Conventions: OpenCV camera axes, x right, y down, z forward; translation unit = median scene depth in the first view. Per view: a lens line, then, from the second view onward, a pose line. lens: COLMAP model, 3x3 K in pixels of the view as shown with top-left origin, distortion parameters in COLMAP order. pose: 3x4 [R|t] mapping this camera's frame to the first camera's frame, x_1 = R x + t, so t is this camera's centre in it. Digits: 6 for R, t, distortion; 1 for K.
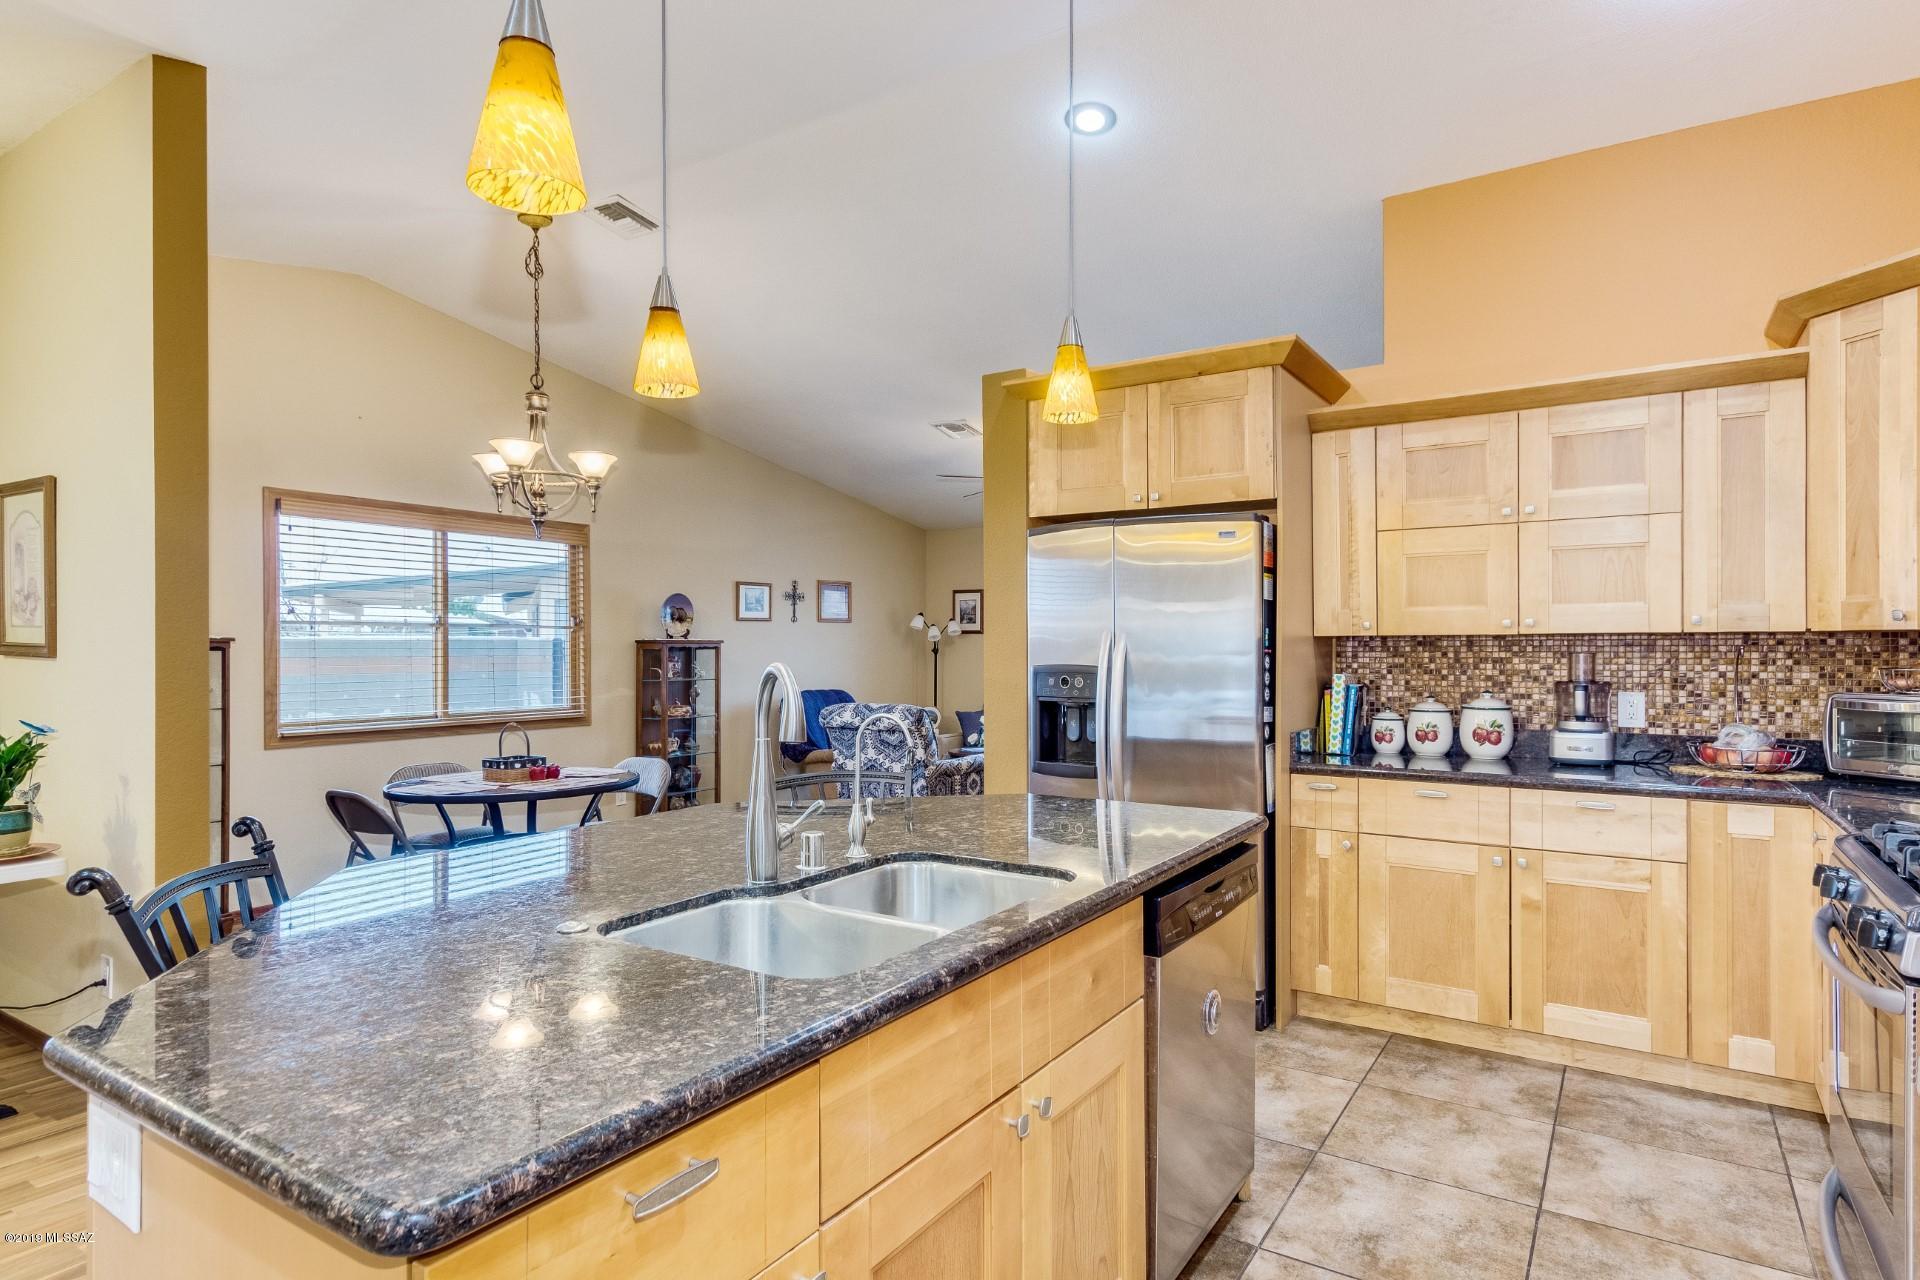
lens RADIAL K [[1064.2, 0, 942.9], [0, 1064.2, 652.6], [0, 0, 1]] dist [-0.000996, -0.002243]
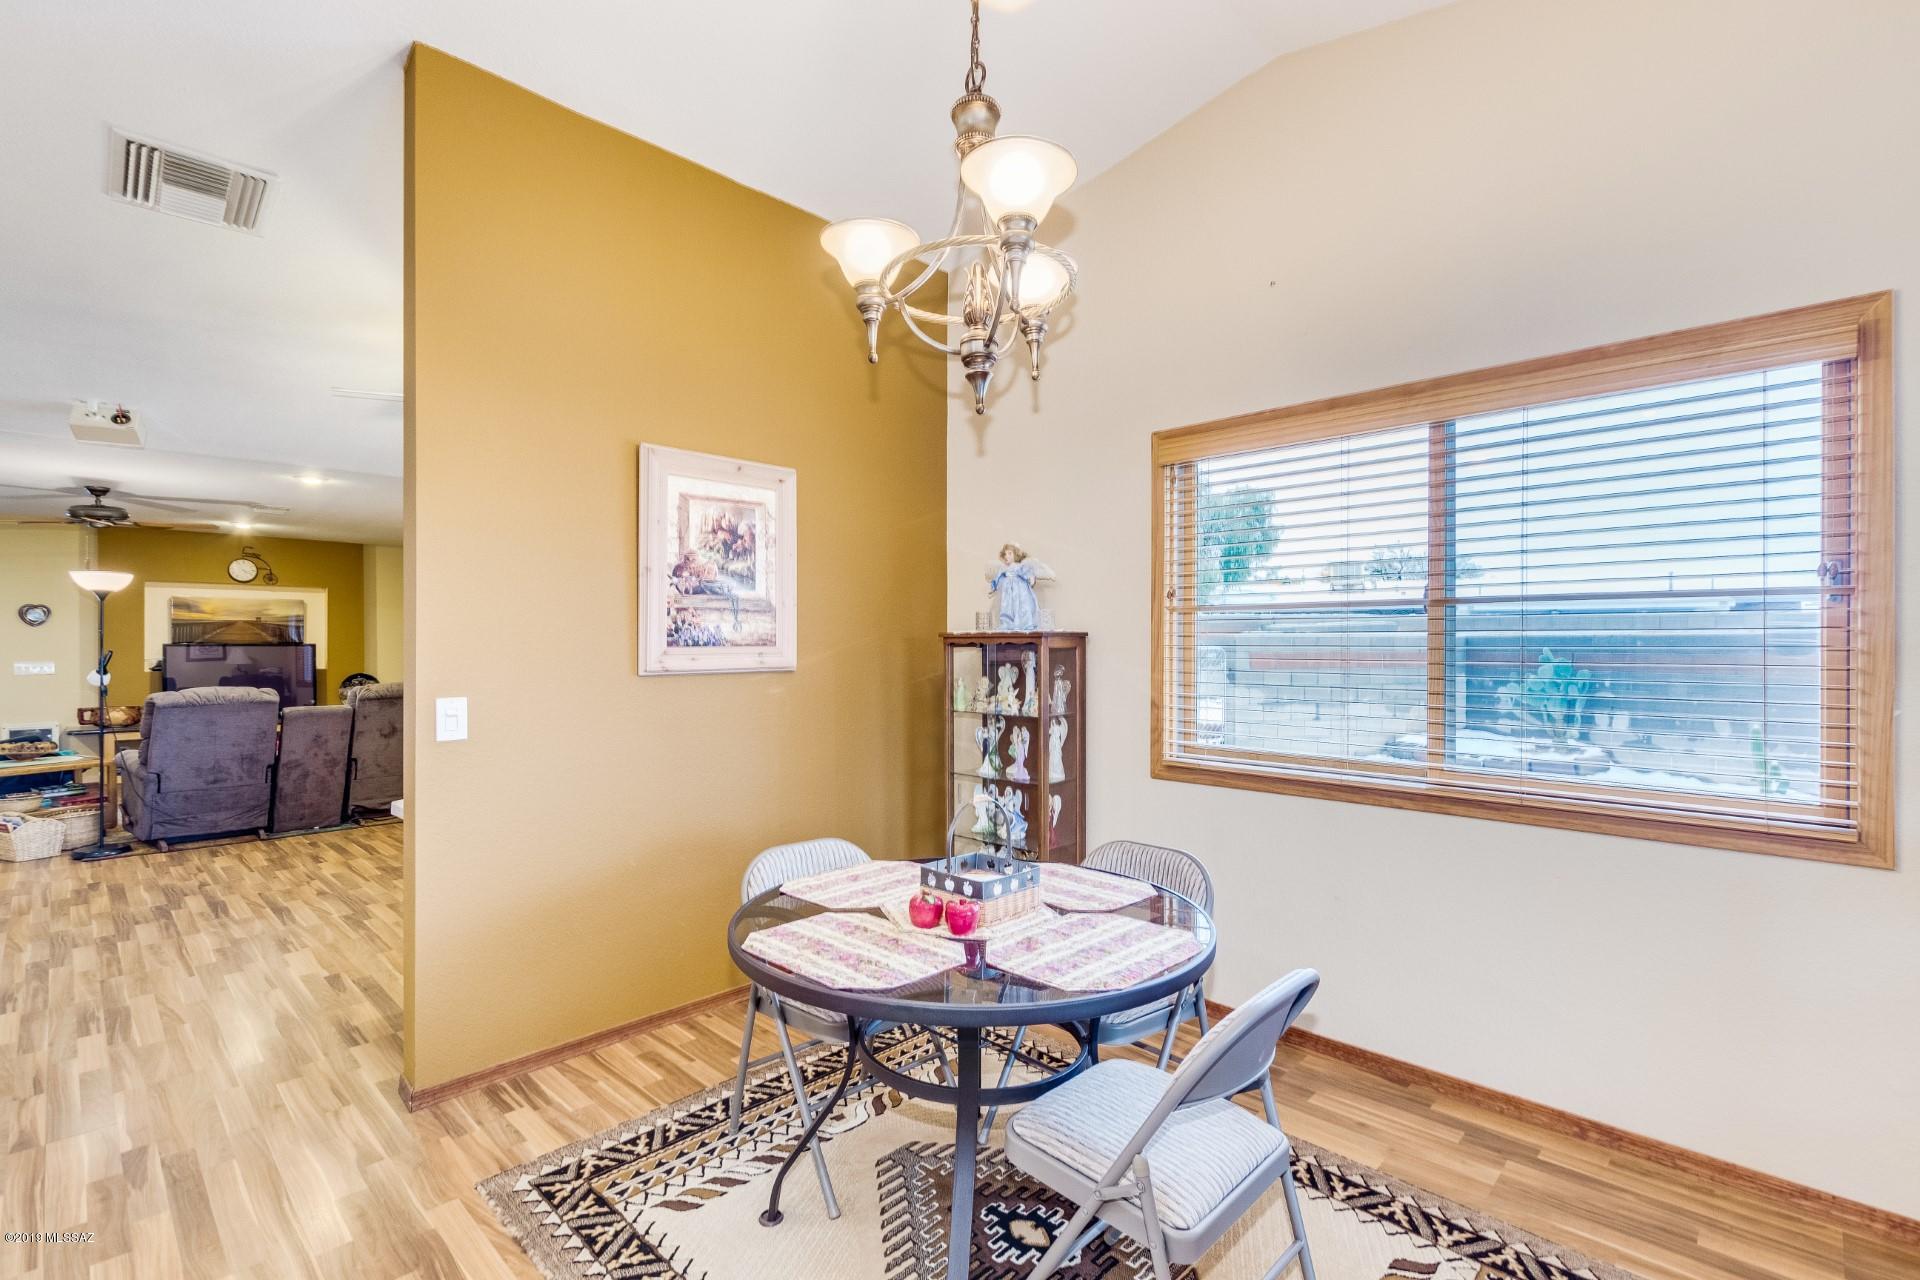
lens RADIAL K [[871.4, 0, 961.9], [0, 871.4, 645.8], [0, 0, 1]] dist [0.005855, 0.000389]
pose [[-0.205778, 0.001542, -0.978598, -0.001447], [-0.007247, 0.999969, 0.003099, -0.004699], [0.978572, 0.007729, -0.205760, 1.079022]]
